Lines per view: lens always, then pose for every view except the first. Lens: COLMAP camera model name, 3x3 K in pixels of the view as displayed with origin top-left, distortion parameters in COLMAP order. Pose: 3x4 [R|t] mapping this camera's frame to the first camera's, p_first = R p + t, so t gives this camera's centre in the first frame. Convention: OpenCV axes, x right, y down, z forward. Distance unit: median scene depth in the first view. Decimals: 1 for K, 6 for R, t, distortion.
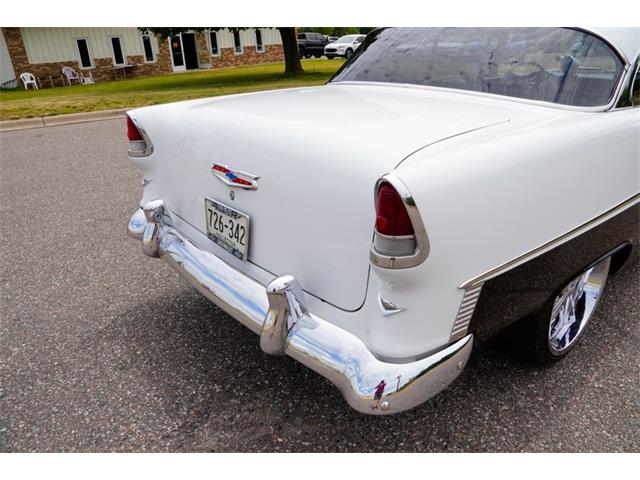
lens RADIAL K [[476.3, 0, 323.7], [0, 476.3, 239.4], [0, 0, 1]] dist [-0.123555, 0.080993]
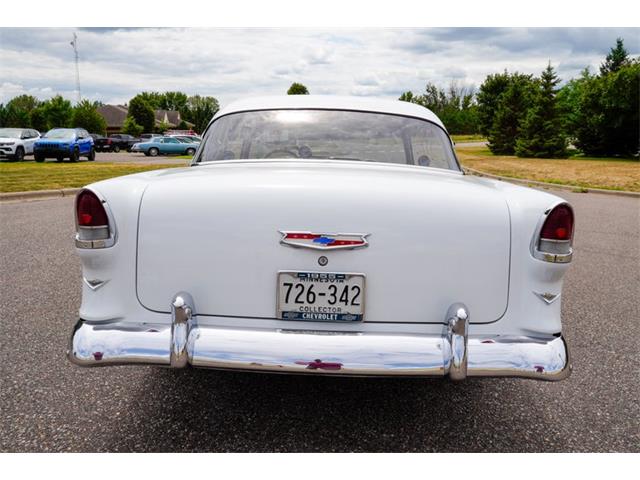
lens RADIAL K [[526.3, 0, 319.9], [0, 526.3, 236.4], [0, 0, 1]] dist [-0.074694, 0.089563]
pose [[0.660827, -0.090370, 0.745078, -0.077106], [0.256105, 0.960293, -0.110672, -0.001856], [-0.705491, 0.263953, 0.657732, 0.022351]]
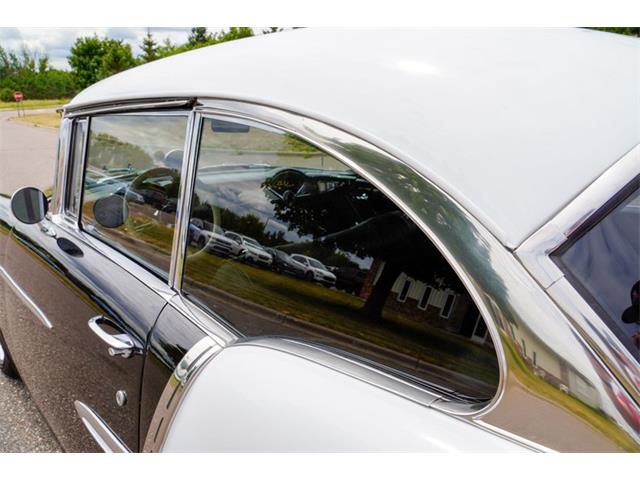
lens RADIAL K [[476.3, 0, 325.7], [0, 476.3, 237.6], [0, 0, 1]] dist [-0.123555, 0.080993]
pose [[-0.075416, -0.233110, 0.969522, -0.006939], [0.379483, 0.892419, 0.244091, -0.061042], [-0.922120, 0.386325, 0.021158, 0.140723]]
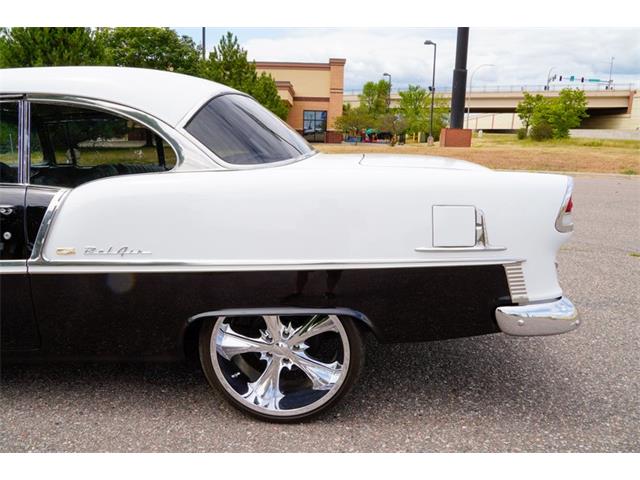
lens RADIAL K [[476.3, 0, 323.9], [0, 476.3, 235.9], [0, 0, 1]] dist [-0.123555, 0.080993]
pose [[-0.731700, -0.111393, 0.672464, -0.065369], [0.279488, 0.850781, 0.445038, -0.066103], [-0.621693, 0.513579, -0.591383, 0.177167]]
